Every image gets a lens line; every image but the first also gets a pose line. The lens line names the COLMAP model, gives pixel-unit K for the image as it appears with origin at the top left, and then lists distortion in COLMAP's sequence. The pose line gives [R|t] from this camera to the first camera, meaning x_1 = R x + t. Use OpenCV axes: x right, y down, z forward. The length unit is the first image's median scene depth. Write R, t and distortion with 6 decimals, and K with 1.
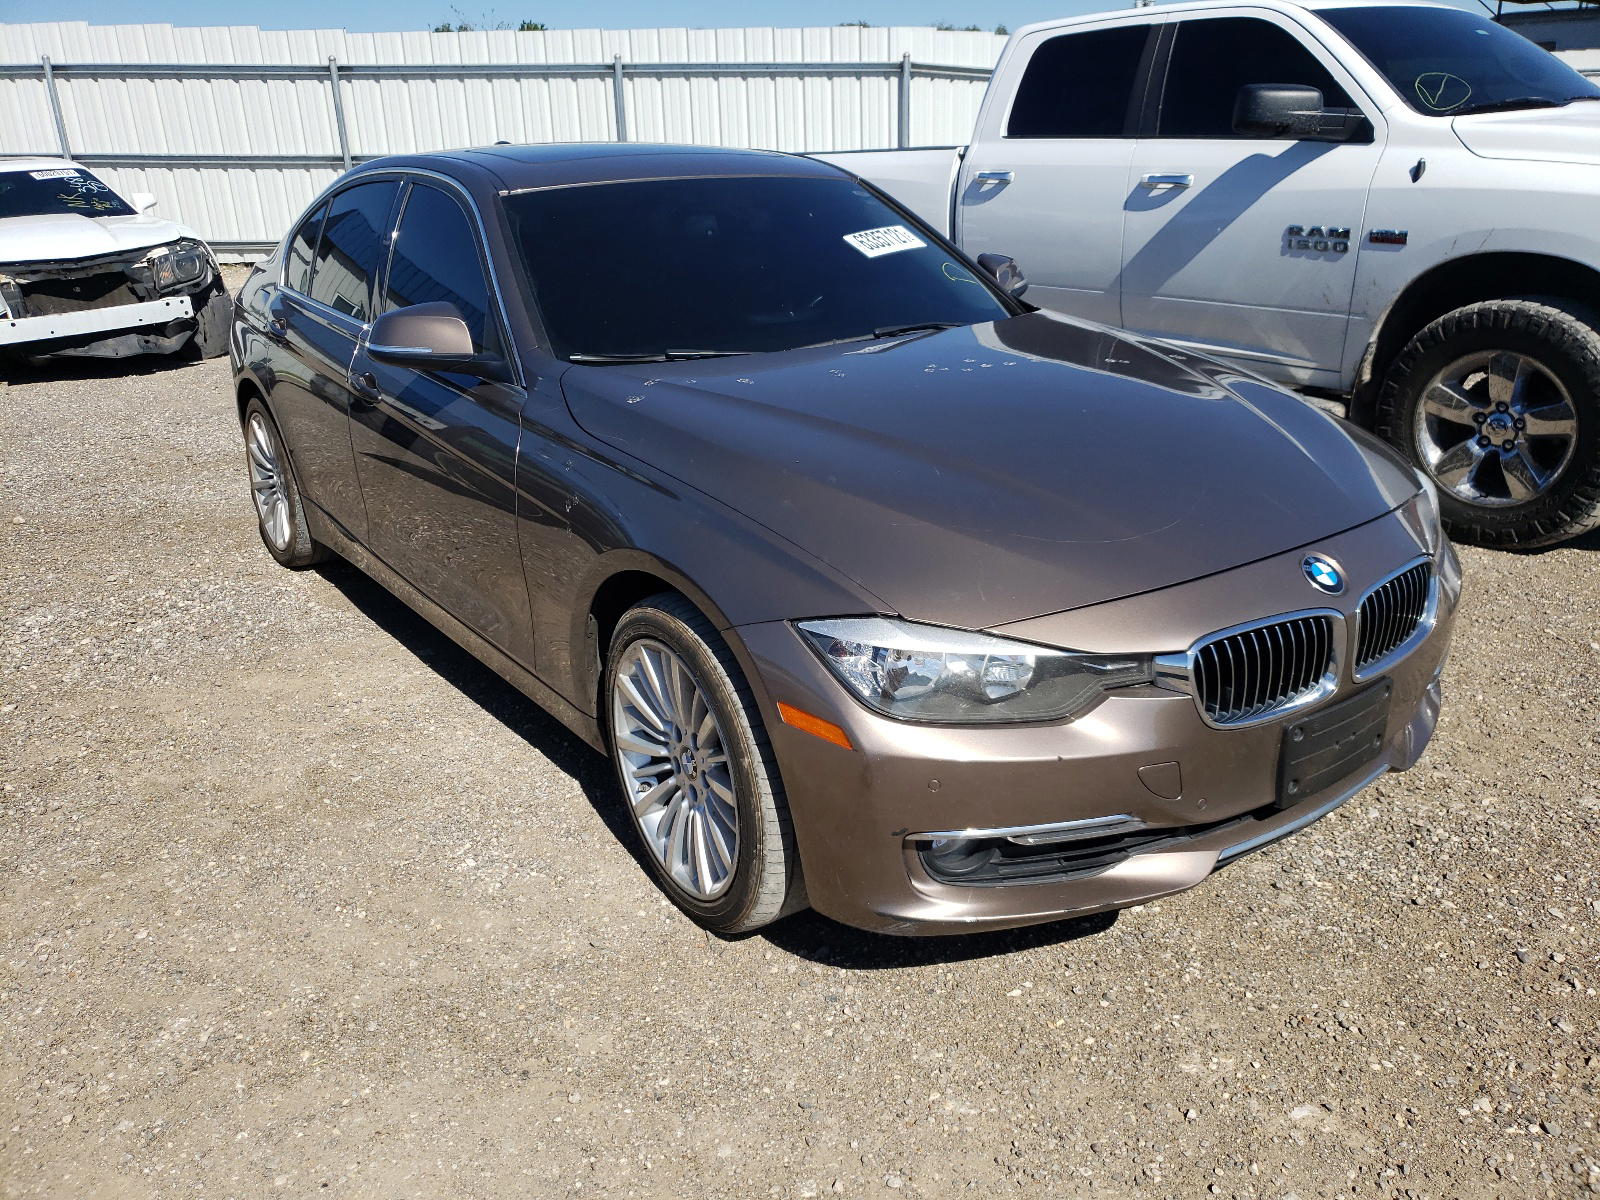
lens RADIAL K [[1306.3, 0, 732.4], [0, 1306.3, 598.8], [0, 0, 1]] dist [-0.003145, 0.048350]
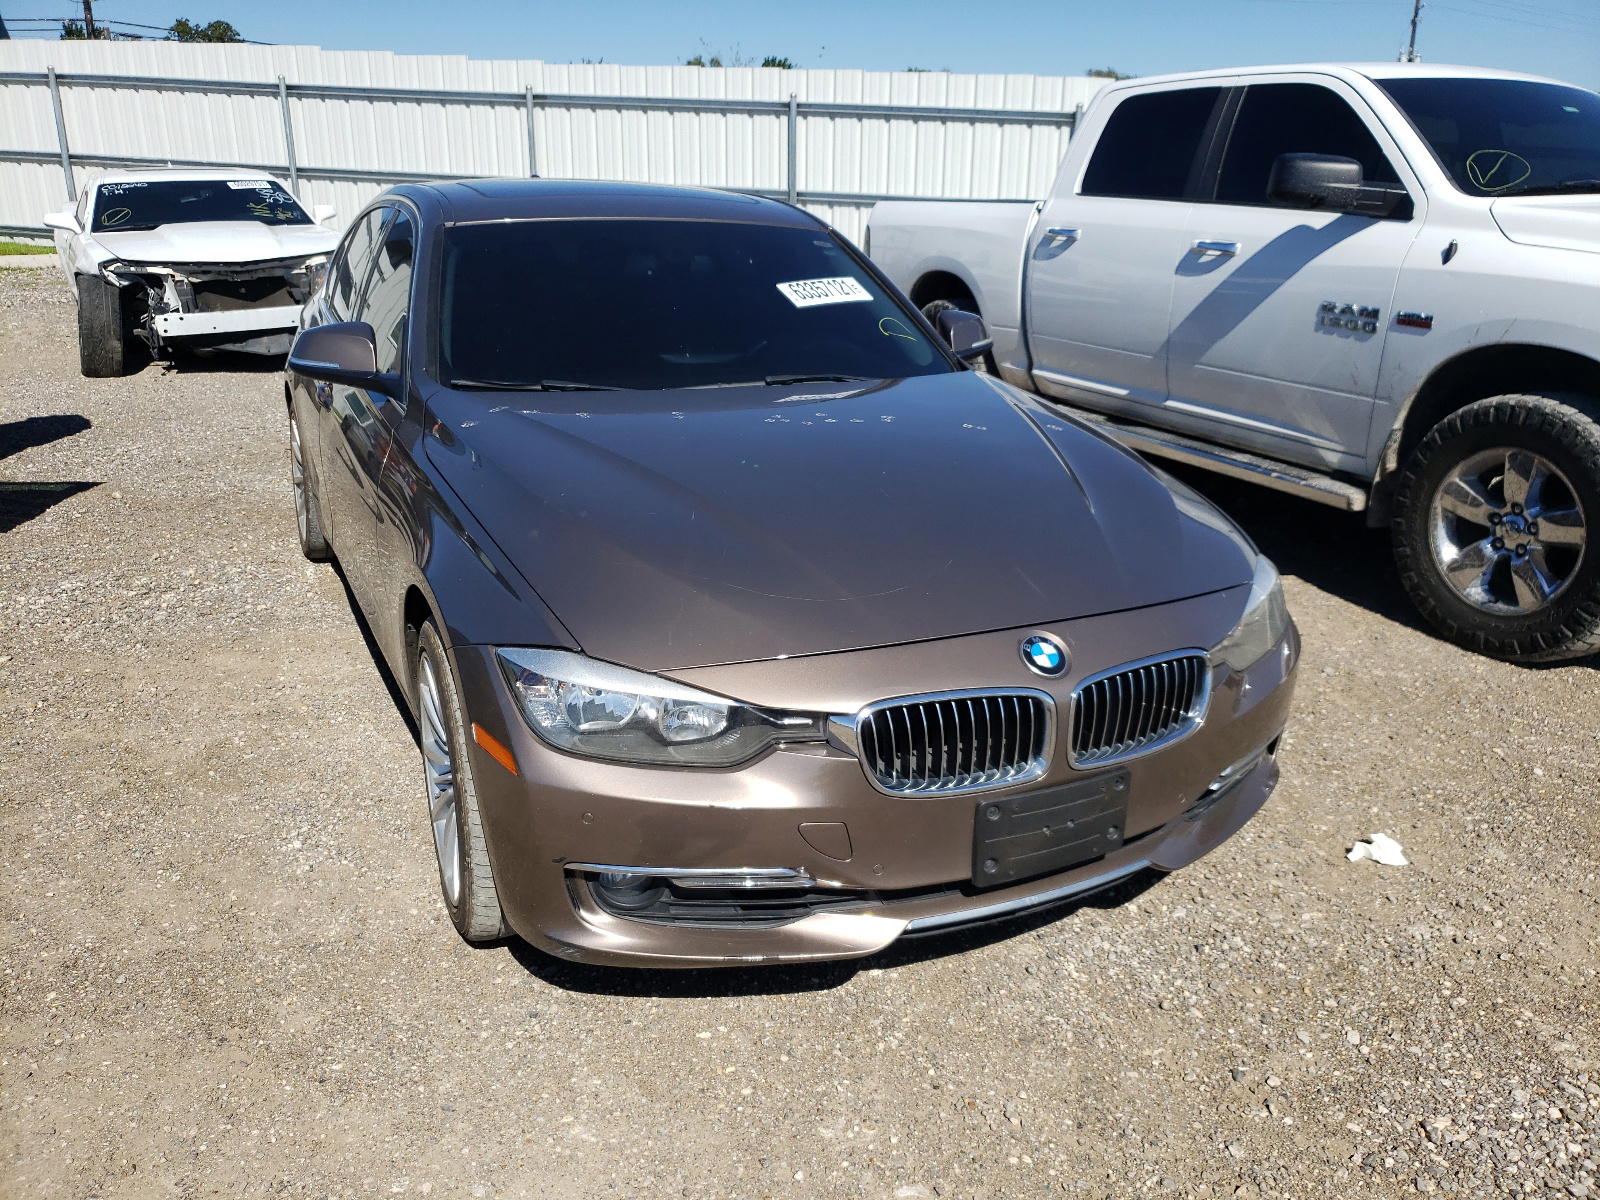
lens RADIAL K [[1306.3, 0, 732.4], [0, 1306.3, 598.8], [0, 0, 1]] dist [-0.003145, 0.048350]
pose [[0.983187, 0.097841, -0.154174, 0.177373], [-0.101455, 0.994716, -0.015729, -0.010456], [0.151821, 0.031106, 0.987918, -0.004098]]
